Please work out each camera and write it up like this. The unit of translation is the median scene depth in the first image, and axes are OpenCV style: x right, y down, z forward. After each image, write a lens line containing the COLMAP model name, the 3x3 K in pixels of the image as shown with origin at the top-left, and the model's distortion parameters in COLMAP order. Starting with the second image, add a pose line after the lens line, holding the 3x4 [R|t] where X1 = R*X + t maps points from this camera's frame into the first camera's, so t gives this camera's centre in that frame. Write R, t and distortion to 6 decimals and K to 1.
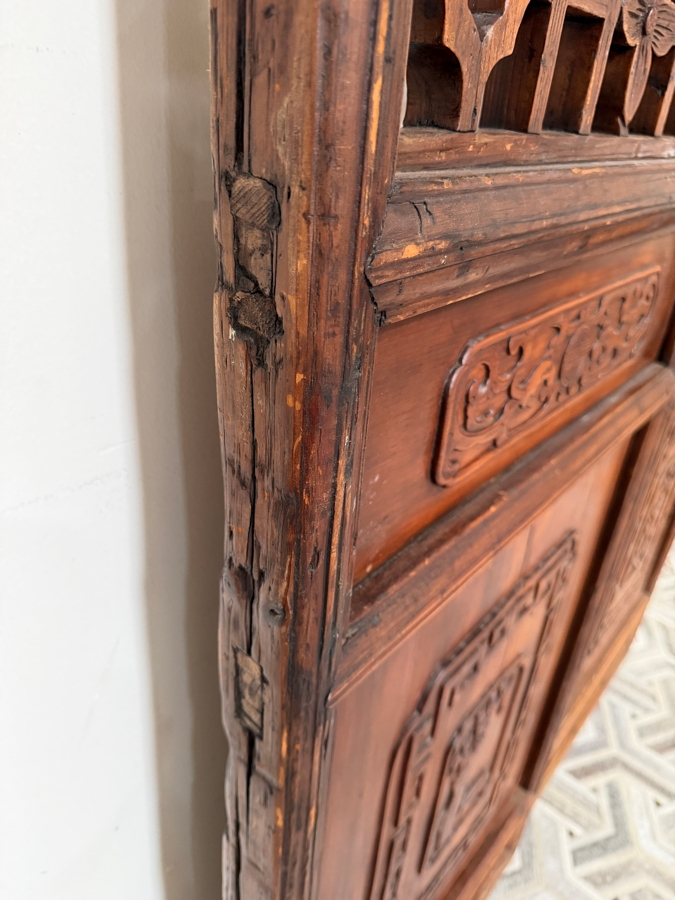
lens RADIAL K [[640.8, 0, 337.5], [0, 640.8, 450.0], [0, 0, 1]] dist [0.034276, -0.047002]
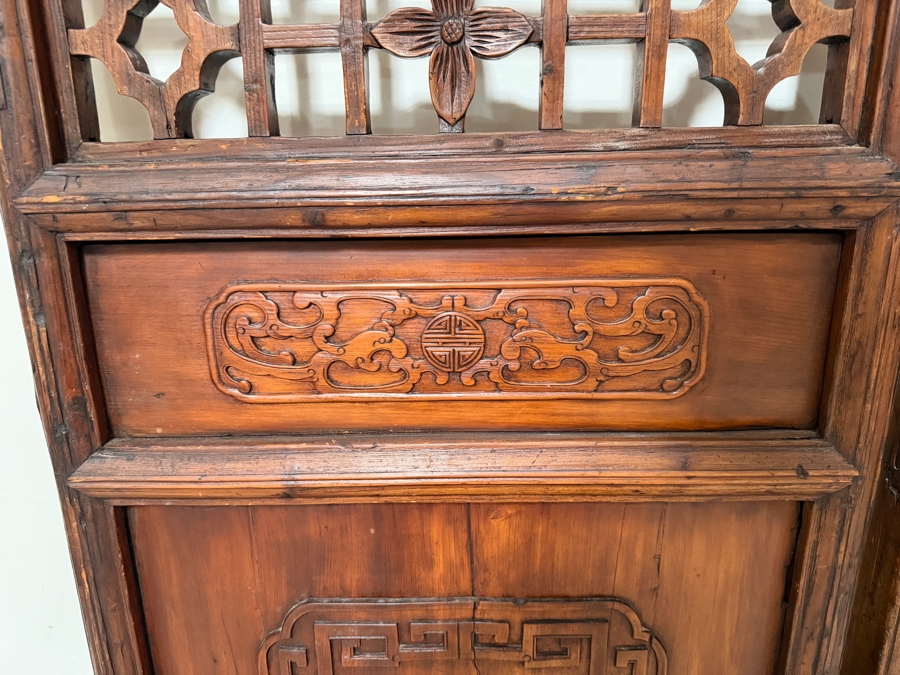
lens RADIAL K [[649.7, 0, 457.6], [0, 649.7, 339.8], [0, 0, 1]] dist [-0.003720, -0.004394]
pose [[0.631137, 0.155086, -0.760009, 2.131258], [-0.325075, 0.942497, -0.077628, -0.147308], [0.704267, 0.296054, 0.645260, 0.675253]]
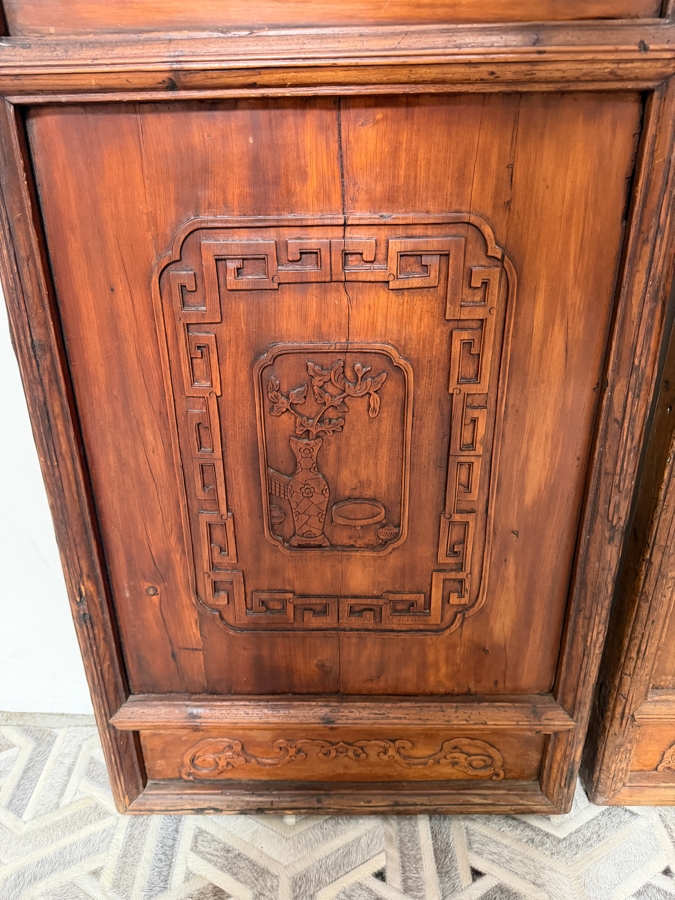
lens RADIAL K [[640.8, 0, 337.5], [0, 640.8, 450.0], [0, 0, 1]] dist [0.034276, -0.047002]
pose [[0.634367, 0.243257, -0.733760, 2.553187], [-0.322847, 0.945824, 0.034446, 1.103753], [0.702387, 0.215041, 0.678535, 0.898384]]
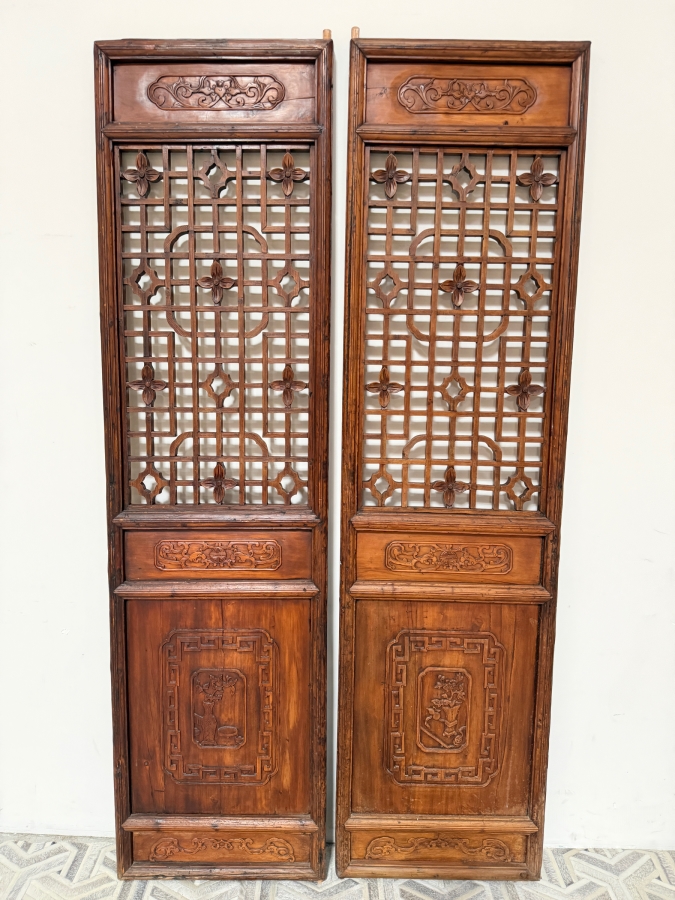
lens RADIAL K [[640.8, 0, 337.5], [0, 640.8, 450.0], [0, 0, 1]] dist [0.034276, -0.047002]
pose [[0.650310, 0.023831, -0.759295, 6.773902], [-0.335690, 0.905642, -0.259083, 0.055287], [0.681475, 0.423372, 0.596948, -1.877547]]
